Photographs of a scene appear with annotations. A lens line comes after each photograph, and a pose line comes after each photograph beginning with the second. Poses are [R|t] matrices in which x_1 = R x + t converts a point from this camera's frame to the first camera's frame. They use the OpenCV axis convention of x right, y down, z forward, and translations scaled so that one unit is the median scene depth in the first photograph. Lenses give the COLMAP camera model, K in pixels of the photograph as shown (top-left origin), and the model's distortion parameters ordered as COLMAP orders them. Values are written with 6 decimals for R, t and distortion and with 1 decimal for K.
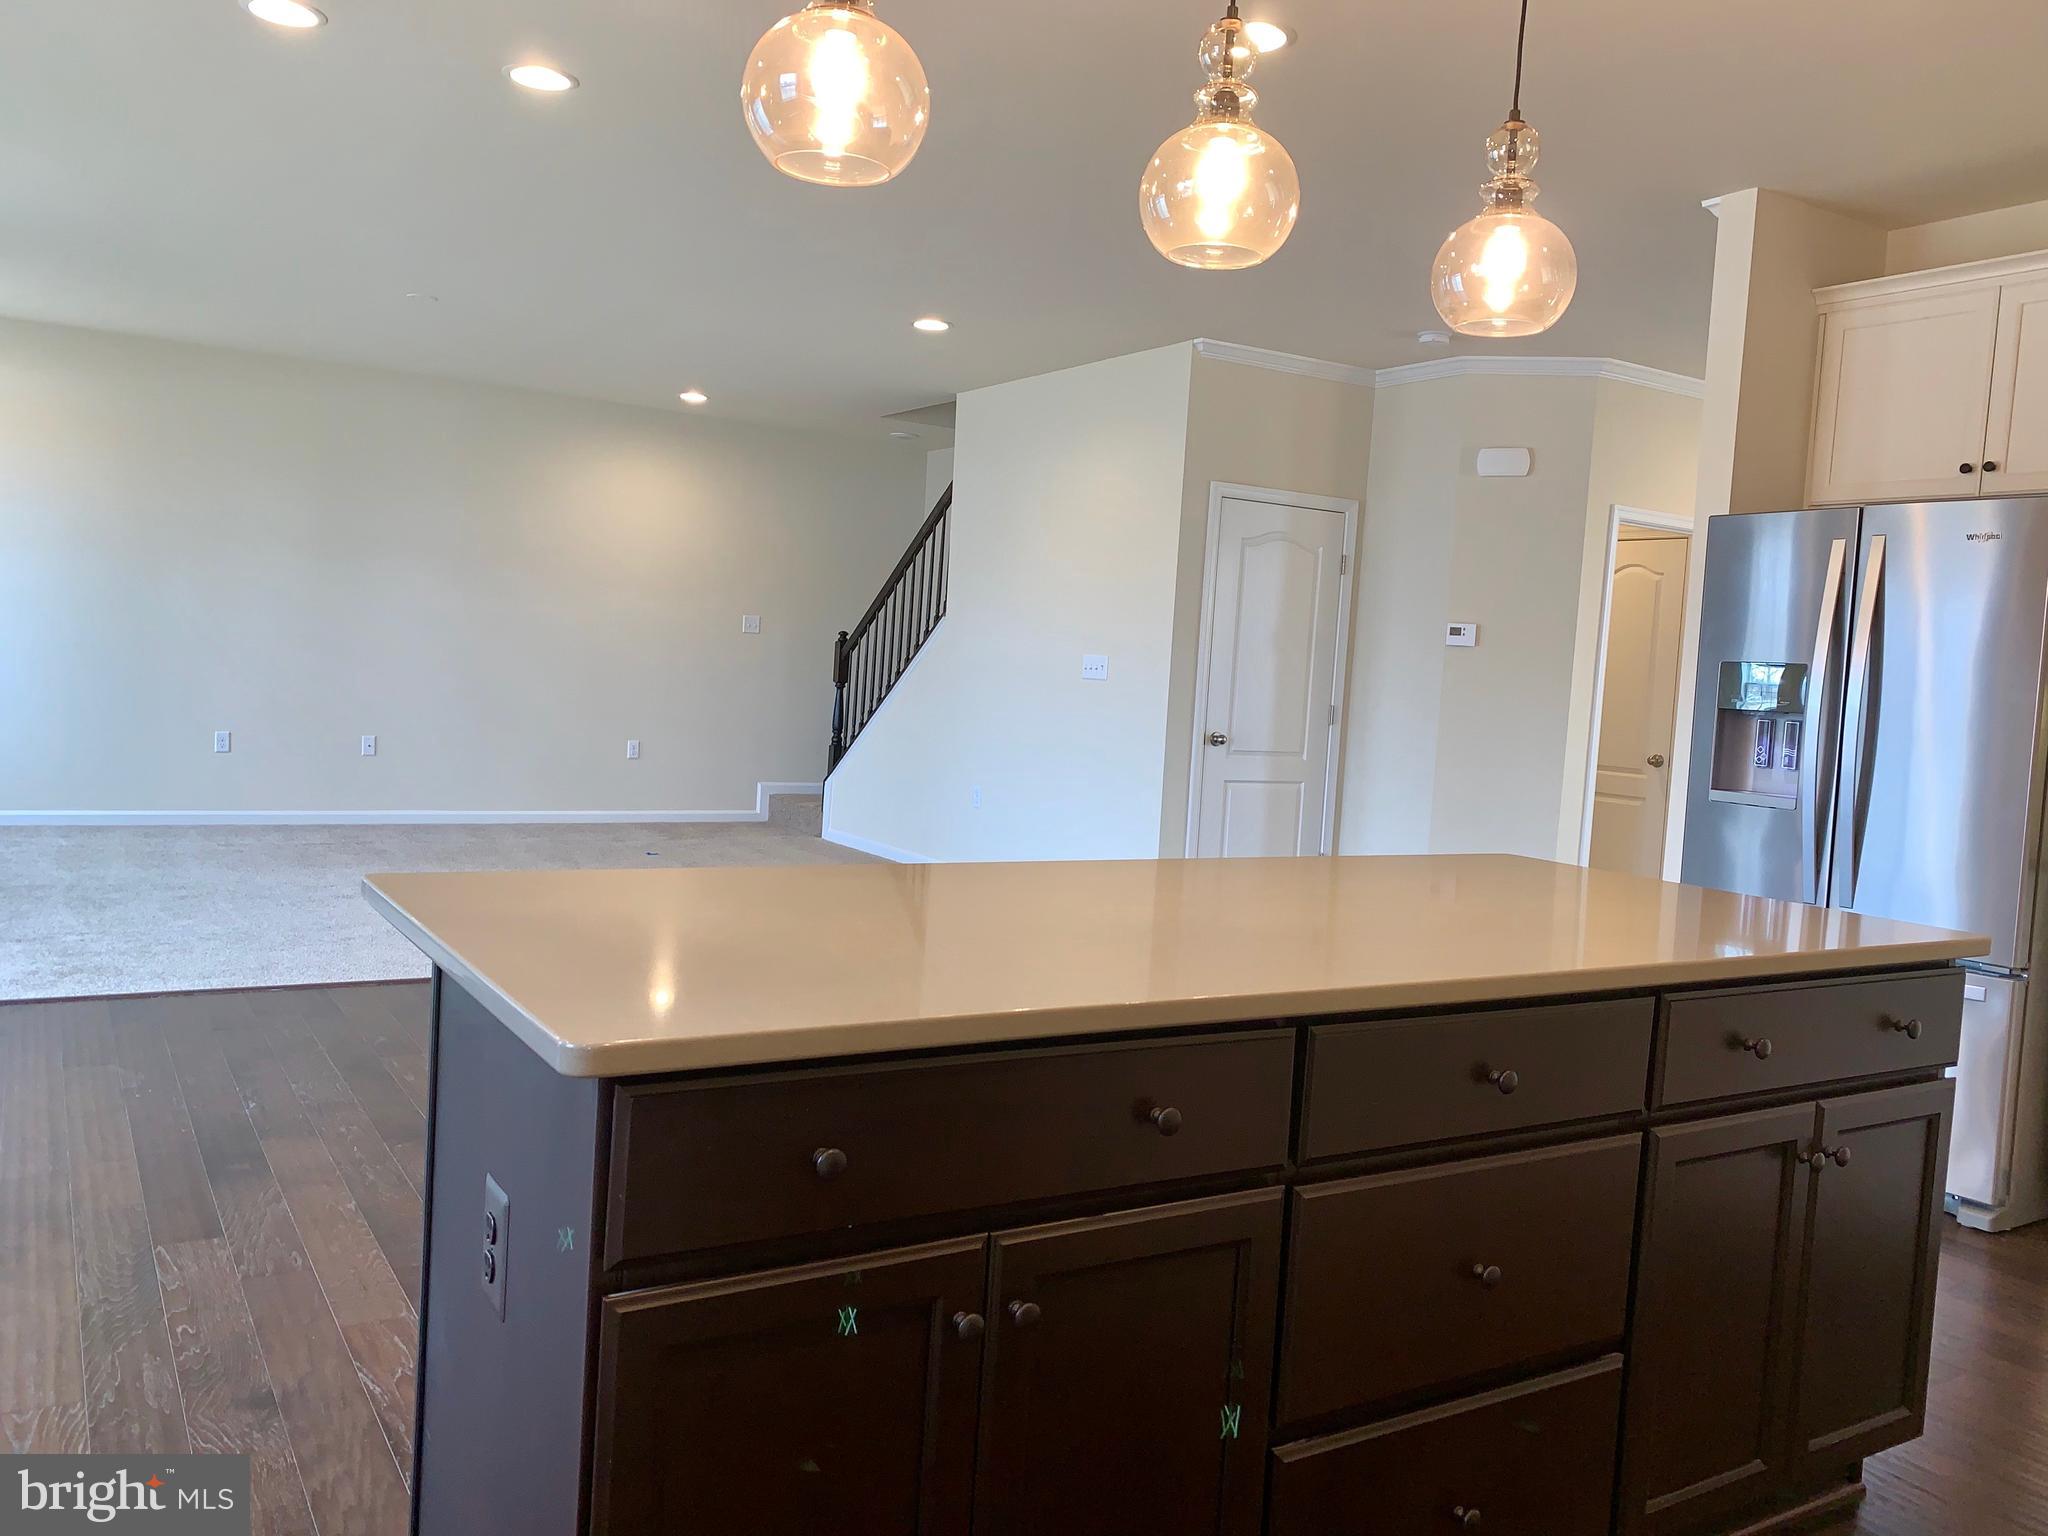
lens RADIAL K [[1568.4, 0, 982.0], [0, 1568.4, 797.9], [0, 0, 1]] dist [0.003366, -0.009634]
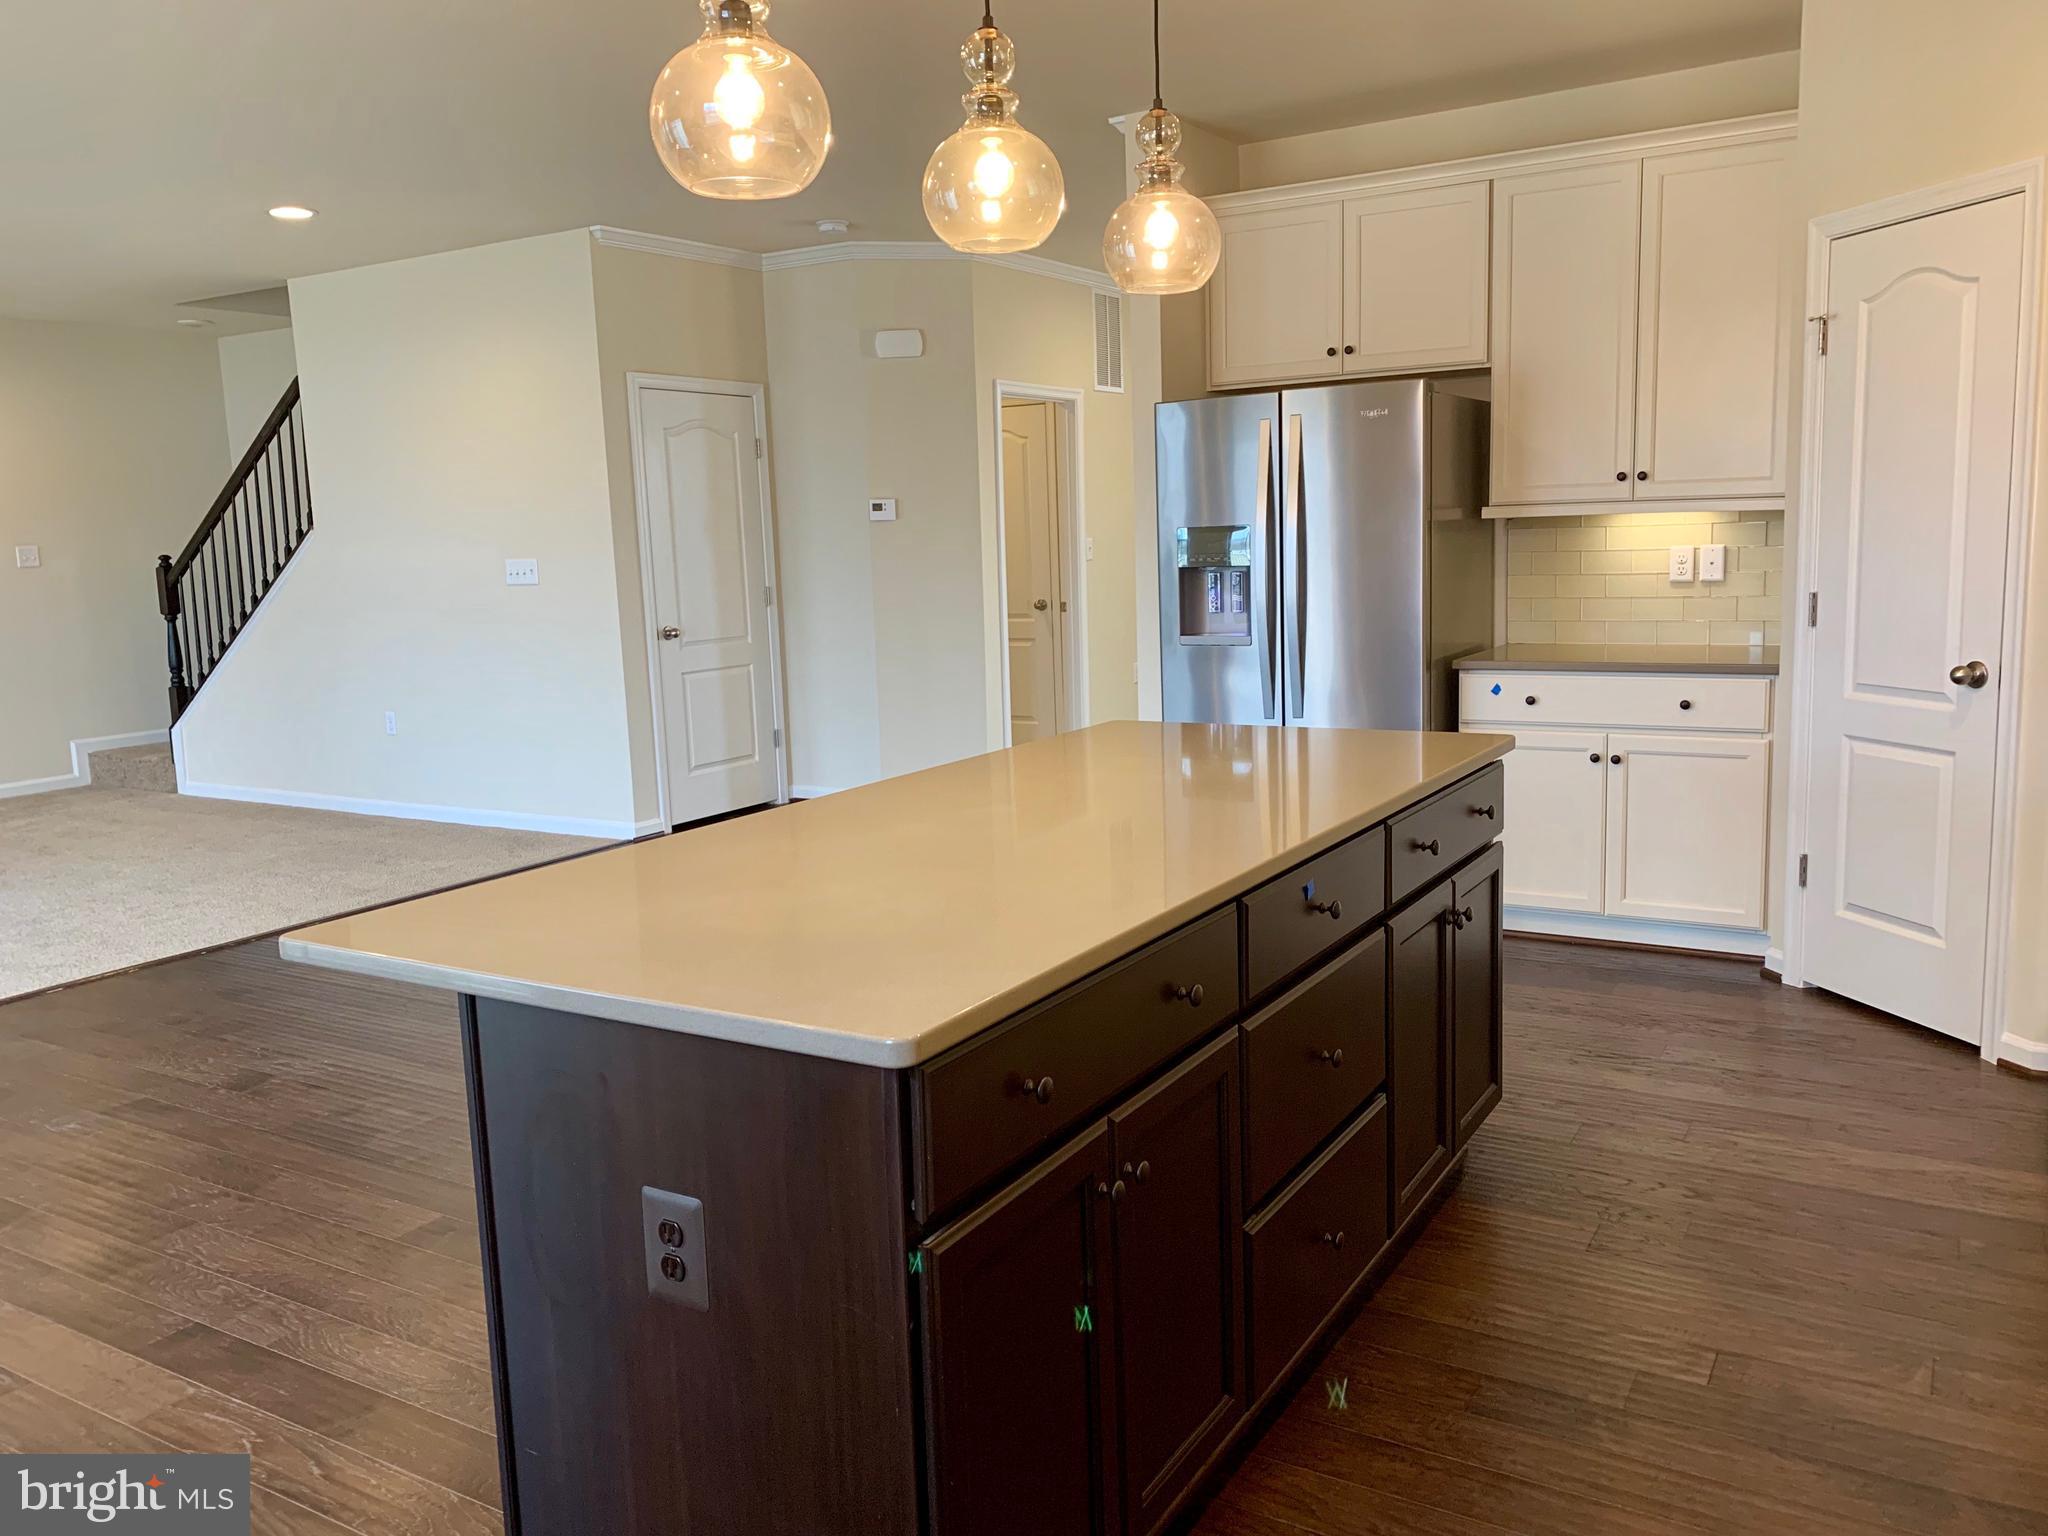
lens RADIAL K [[1574.2, 0, 1024.0], [0, 1574.2, 768.0], [0, 0, 1]] dist [0.188317, -0.445132]
pose [[0.879350, -0.159184, 0.448780, -0.121868], [0.127159, 0.986743, 0.100844, -0.026181], [-0.458883, -0.031611, 0.887934, -0.011853]]
